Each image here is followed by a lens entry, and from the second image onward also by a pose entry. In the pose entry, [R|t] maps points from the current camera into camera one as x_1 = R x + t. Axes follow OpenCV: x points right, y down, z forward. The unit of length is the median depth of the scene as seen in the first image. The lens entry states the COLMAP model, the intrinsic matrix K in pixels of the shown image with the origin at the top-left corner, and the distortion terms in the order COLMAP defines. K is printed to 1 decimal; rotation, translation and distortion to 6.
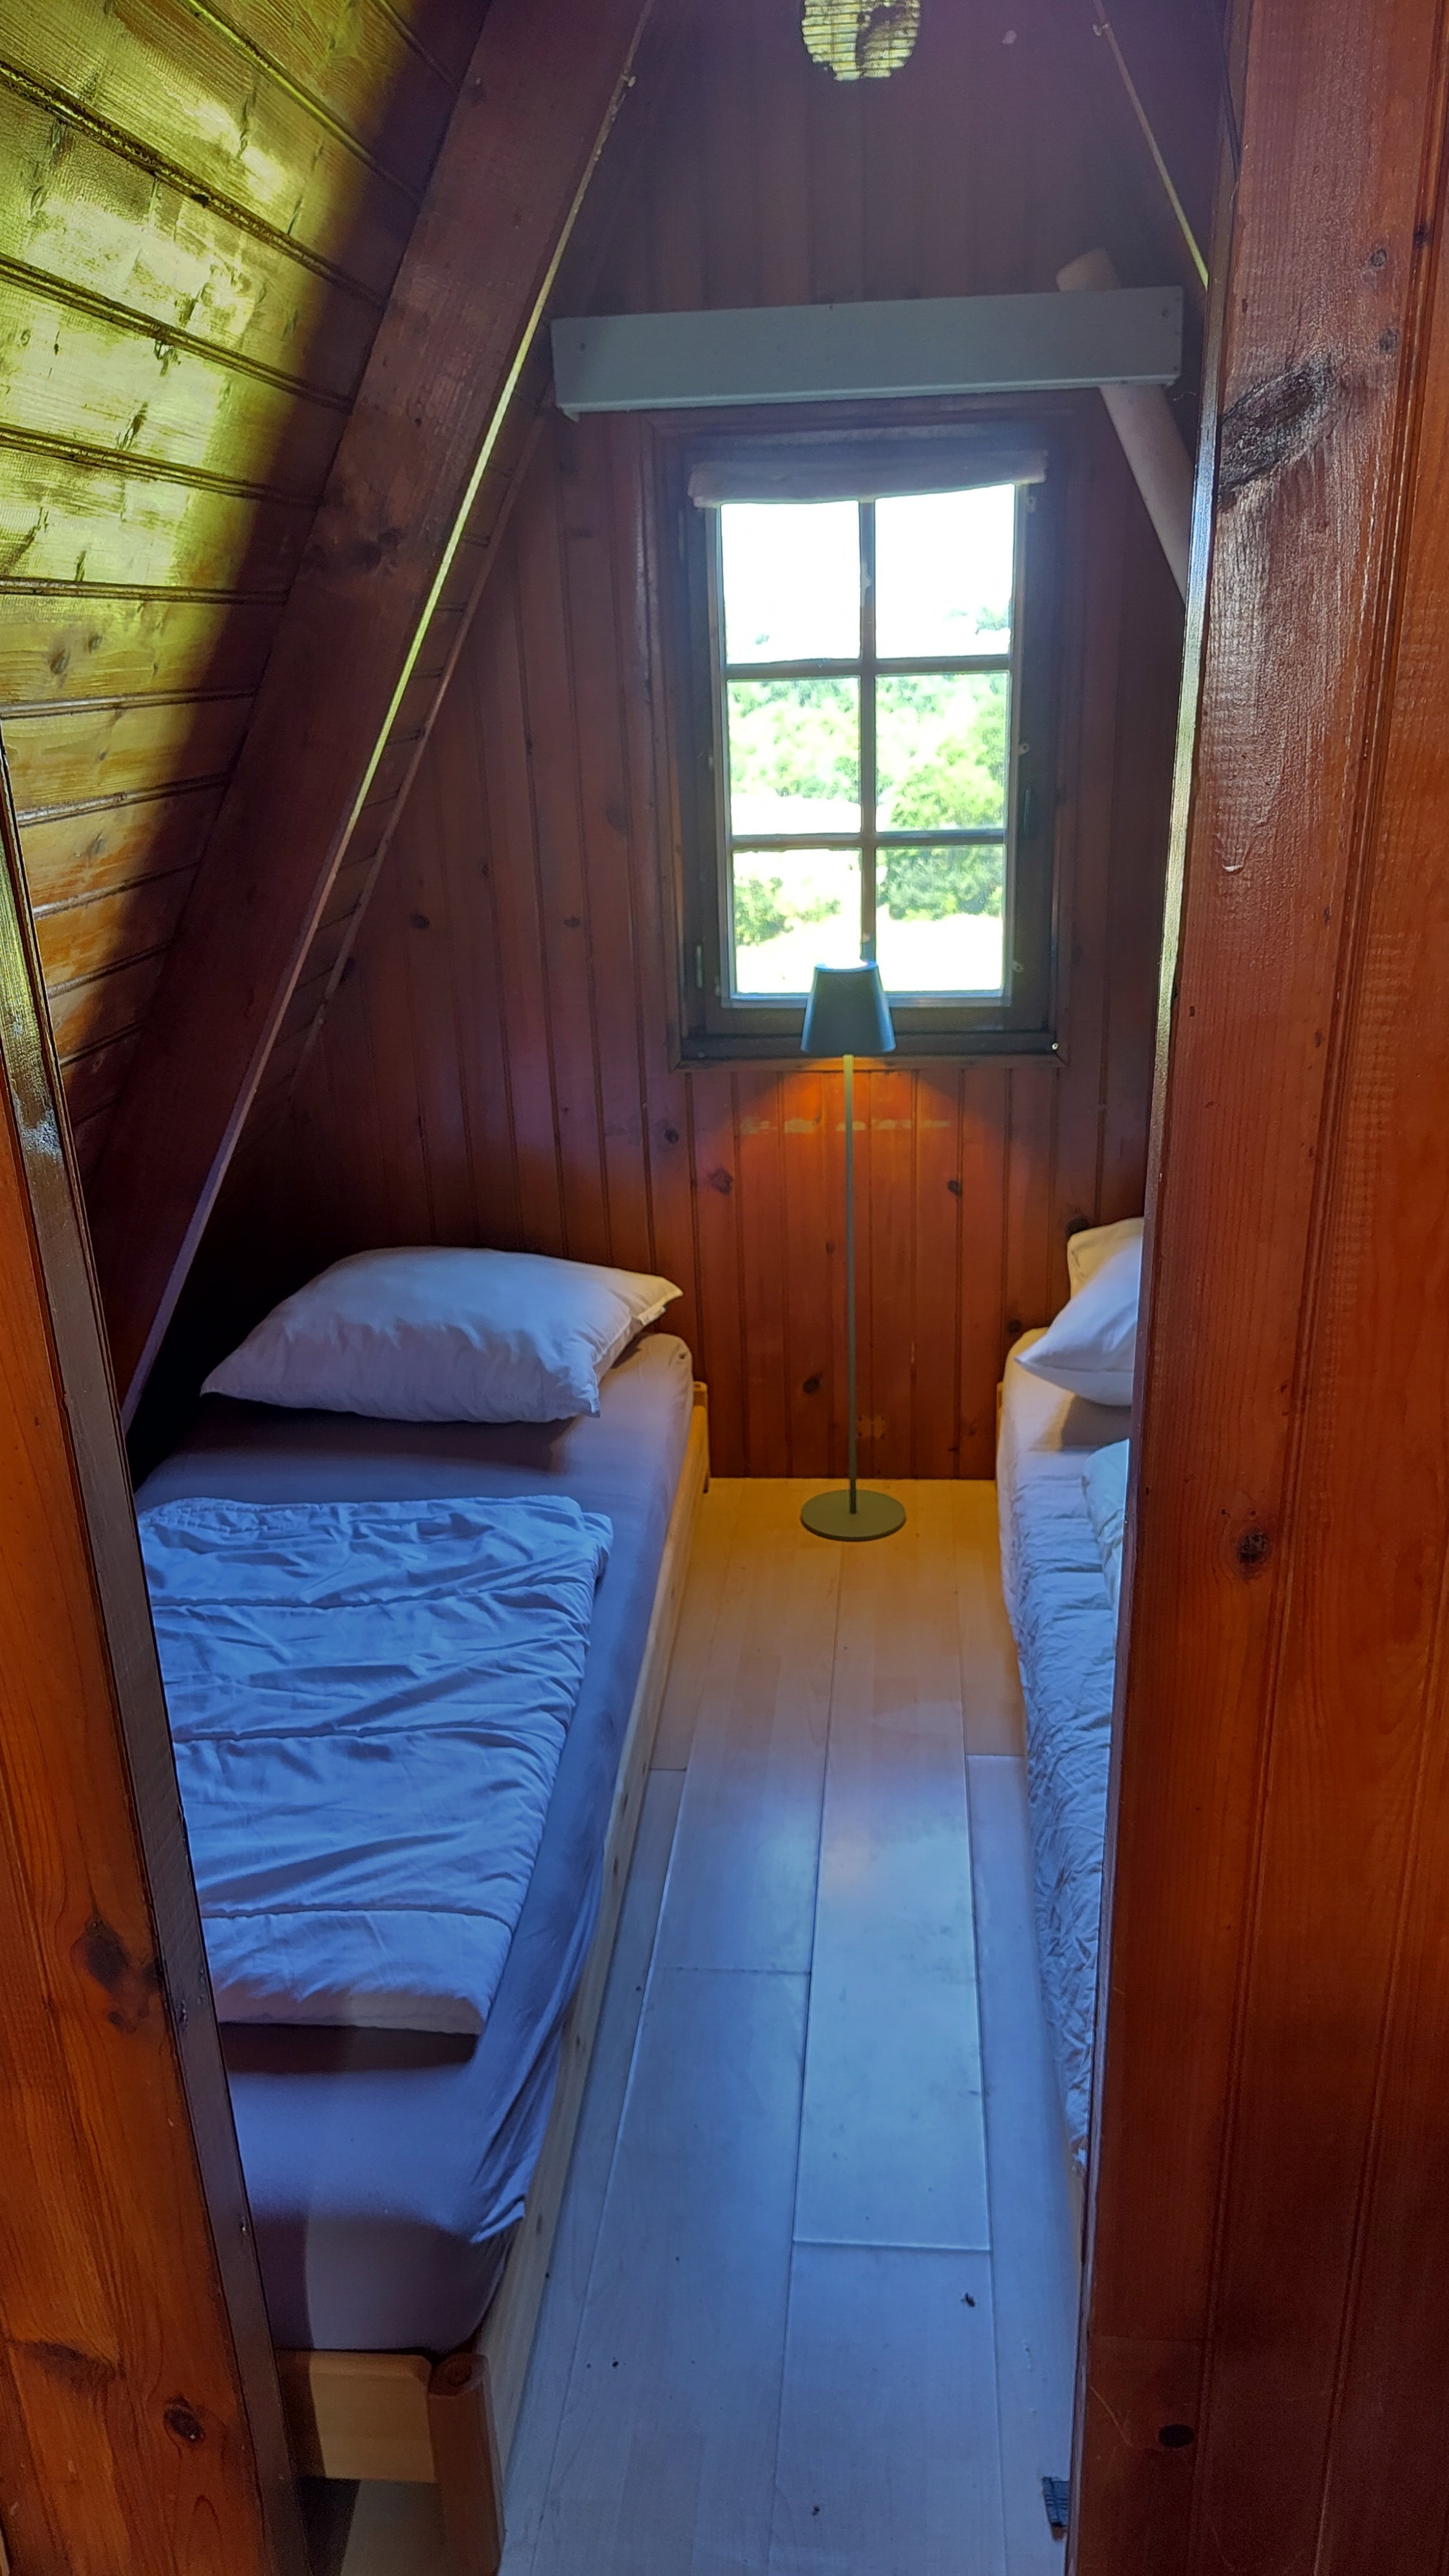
lens RADIAL K [[1794.7, 0, 862.2], [0, 1794.7, 1333.5], [0, 0, 1]] dist [0.077804, -0.085917]
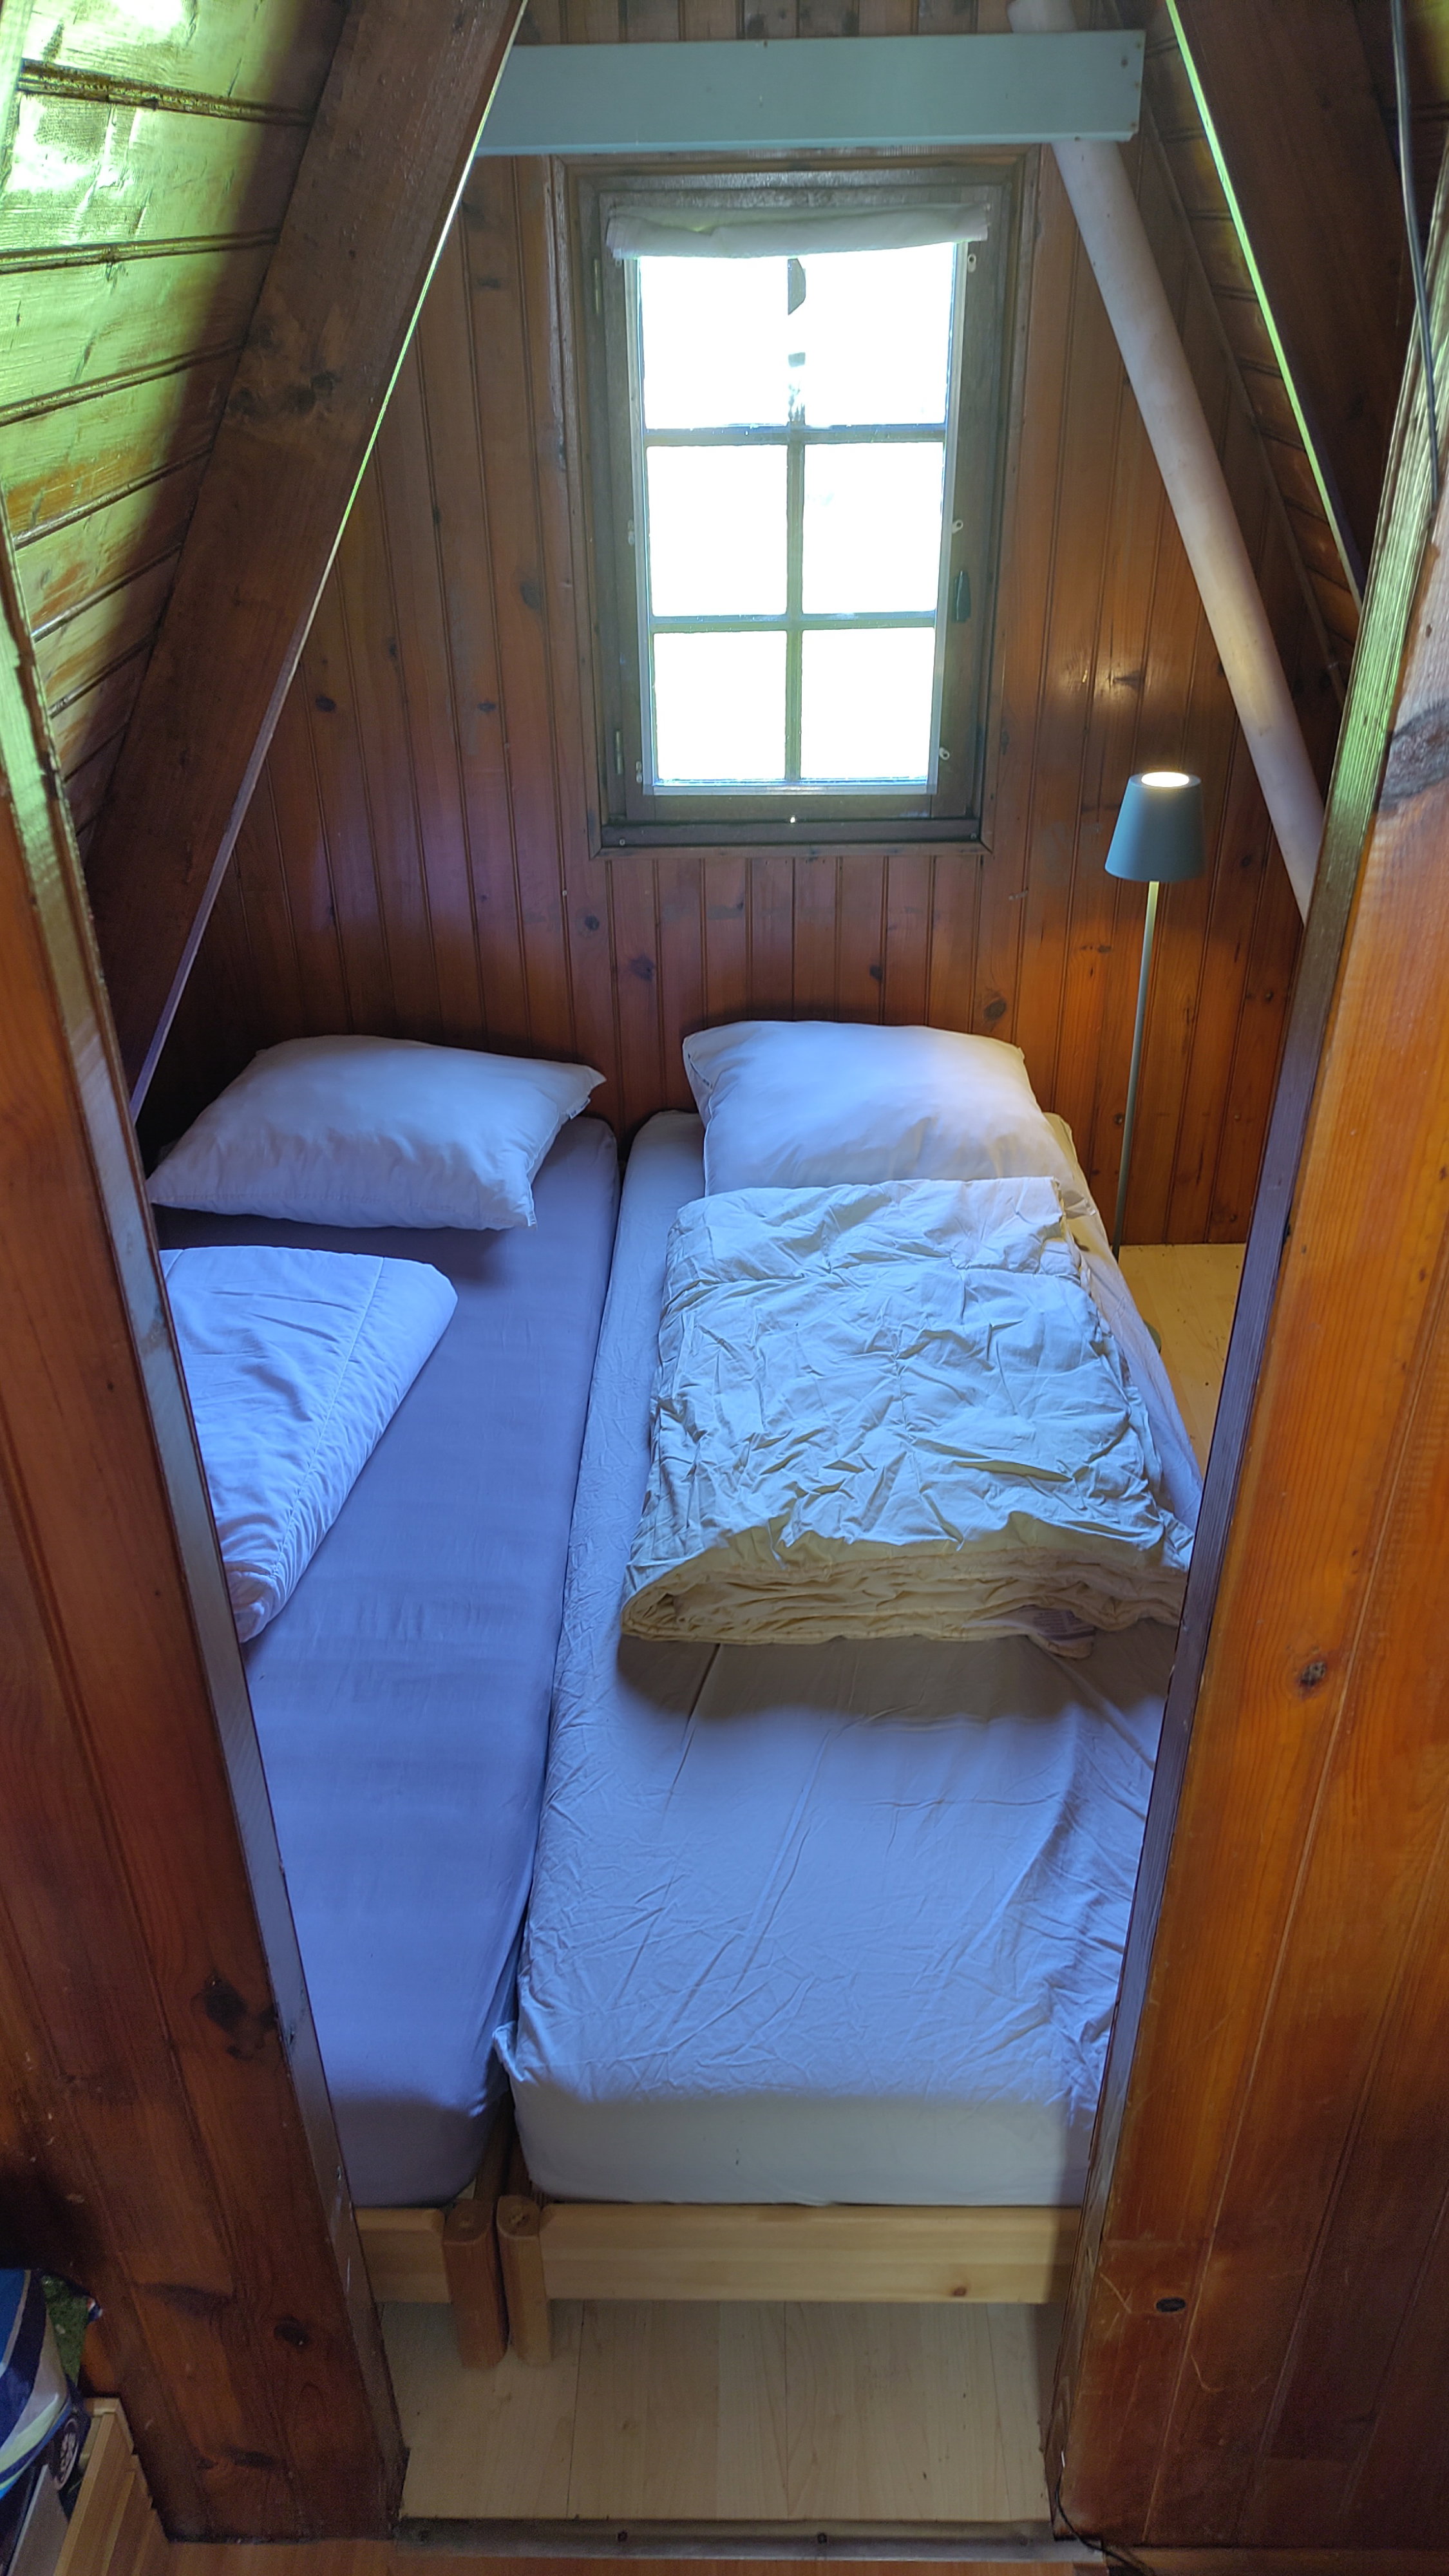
lens RADIAL K [[1749.3, 0, 843.1], [0, 1749.3, 1280.9], [0, 0, 1]] dist [0.098663, -0.107539]
pose [[0.997450, -0.013968, 0.069996, -0.048362], [0.001358, 0.984202, 0.177045, -0.107925], [-0.071363, -0.176498, 0.981711, 0.006745]]
